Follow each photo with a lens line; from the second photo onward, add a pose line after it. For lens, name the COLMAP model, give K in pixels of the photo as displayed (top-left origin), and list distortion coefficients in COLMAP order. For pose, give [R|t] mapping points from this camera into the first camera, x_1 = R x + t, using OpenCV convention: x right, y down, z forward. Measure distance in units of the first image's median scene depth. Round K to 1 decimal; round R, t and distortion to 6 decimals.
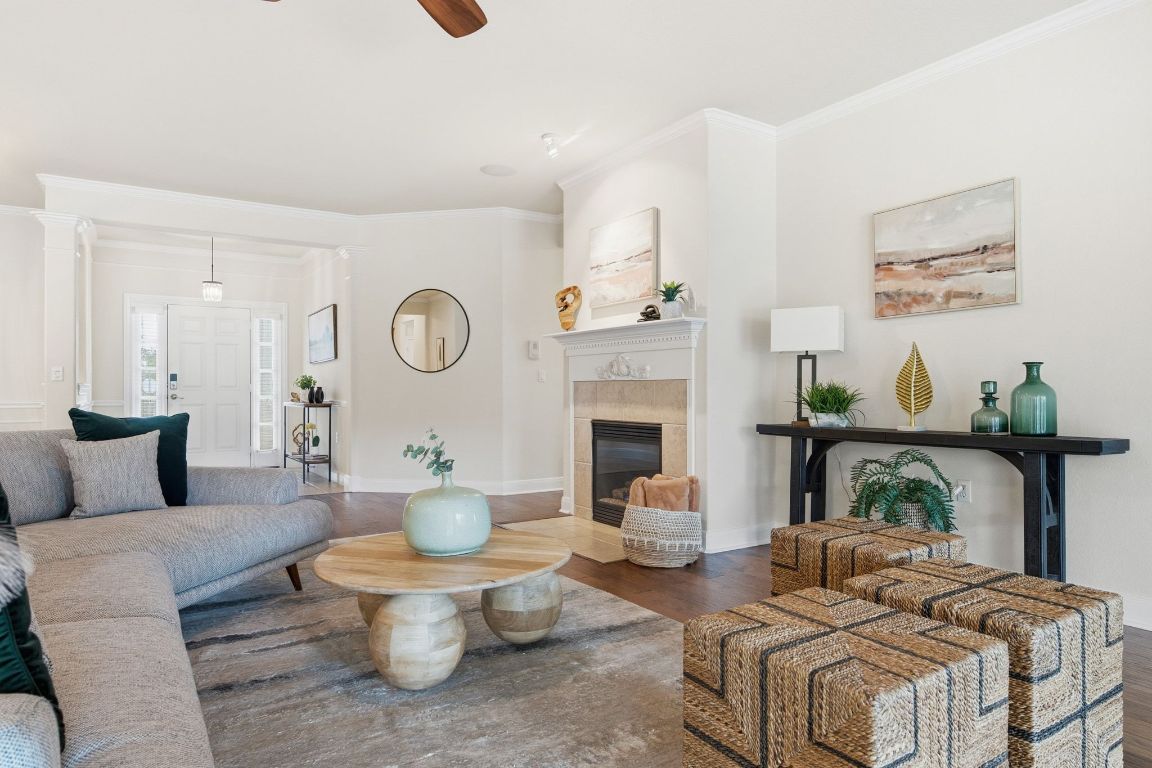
lens RADIAL K [[689.9, 0, 576.0], [0, 689.9, 384.0], [0, 0, 1]] dist [-0.004862, -0.000984]
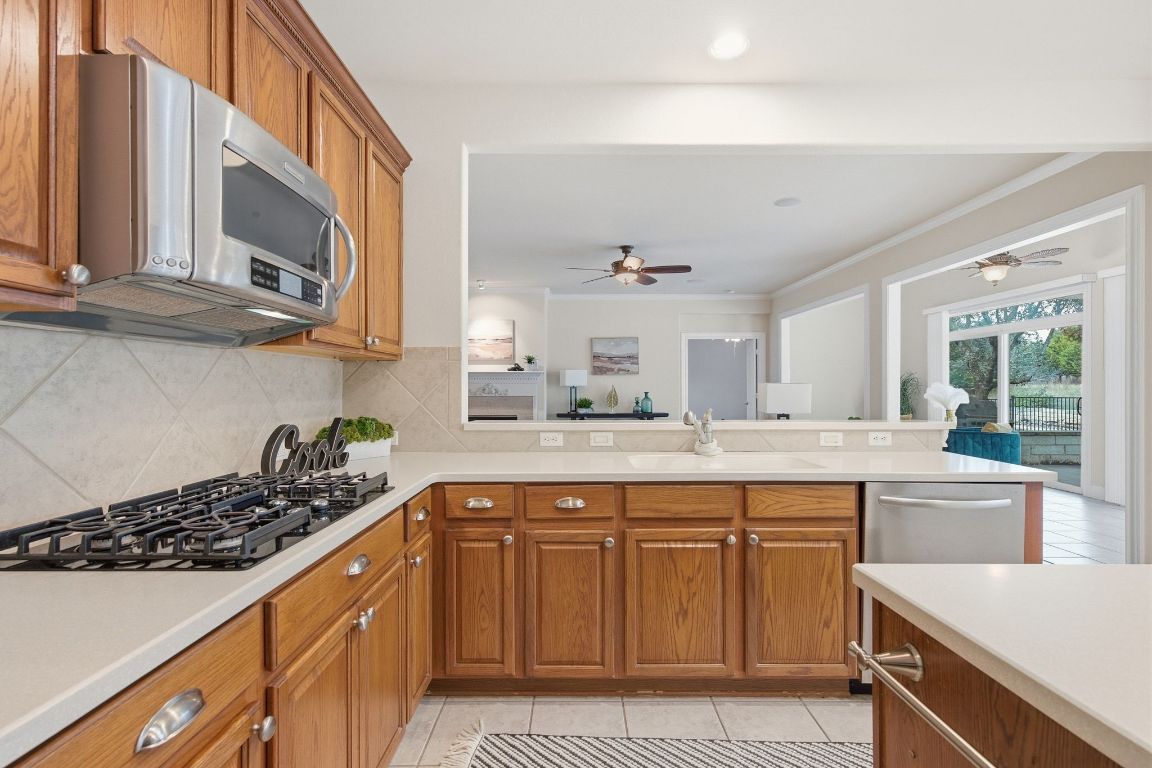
lens RADIAL K [[525.7, 0, 570.9], [0, 525.7, 387.7], [0, 0, 1]] dist [-0.002681, 0.000032]
pose [[0.554668, -0.001046, 0.832071, -1.427932], [-0.007654, 0.999950, 0.006359, -0.054891], [-0.832036, -0.009895, 0.554633, -0.136260]]
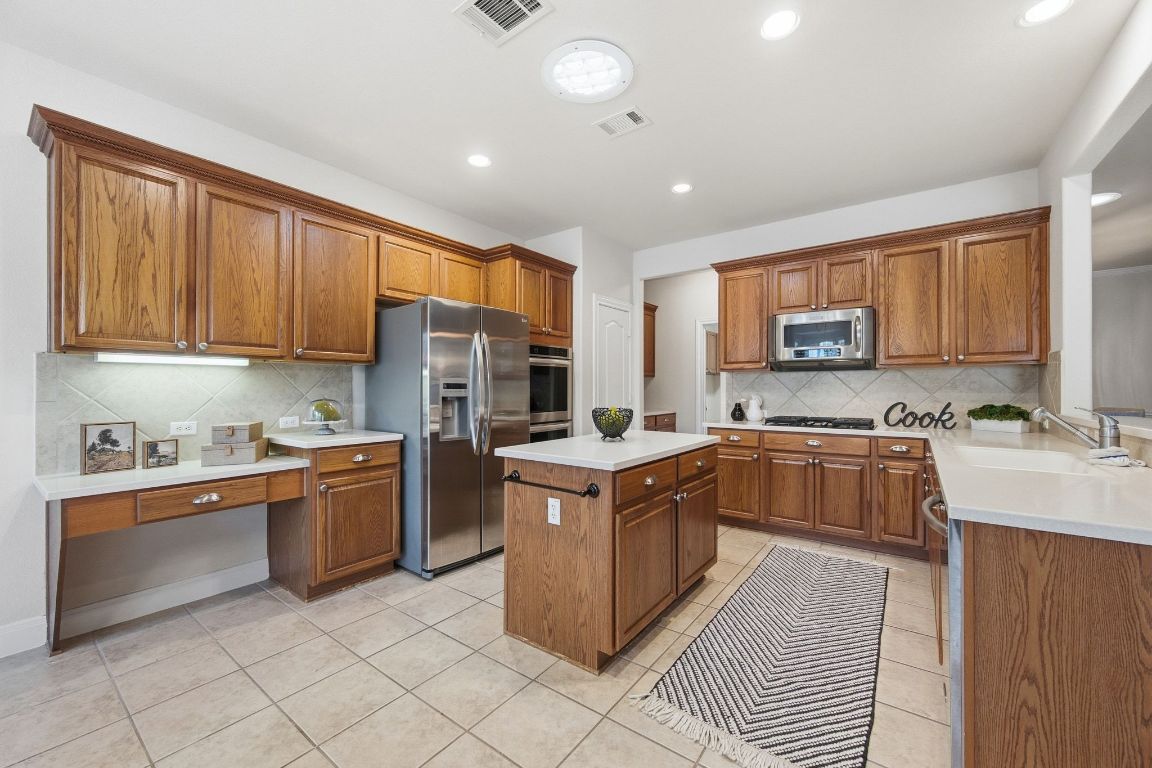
lens RADIAL K [[449.9, 0, 572.8], [0, 449.9, 388.2], [0, 0, 1]] dist [-0.003264, -0.000182]
pose [[0.338393, -0.002926, -0.941000, -0.571215], [0.012165, 0.999925, 0.001266, -0.053507], [0.940926, -0.011876, 0.338404, -0.571377]]
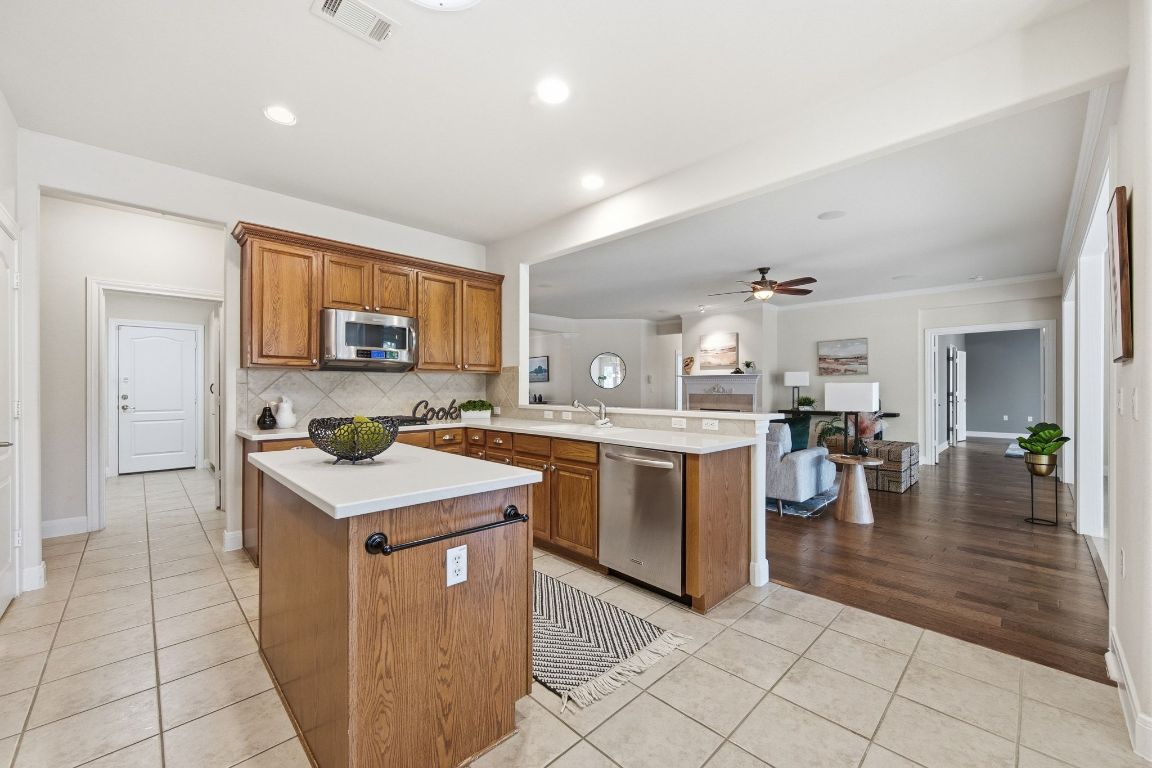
lens RADIAL K [[449.9, 0, 572.8], [0, 449.9, 388.2], [0, 0, 1]] dist [-0.003264, -0.000182]
pose [[0.982495, -0.000262, 0.186289, -1.030709], [-0.001723, 0.999943, 0.010493, -0.057875], [-0.186281, -0.010630, 0.982439, -0.784281]]
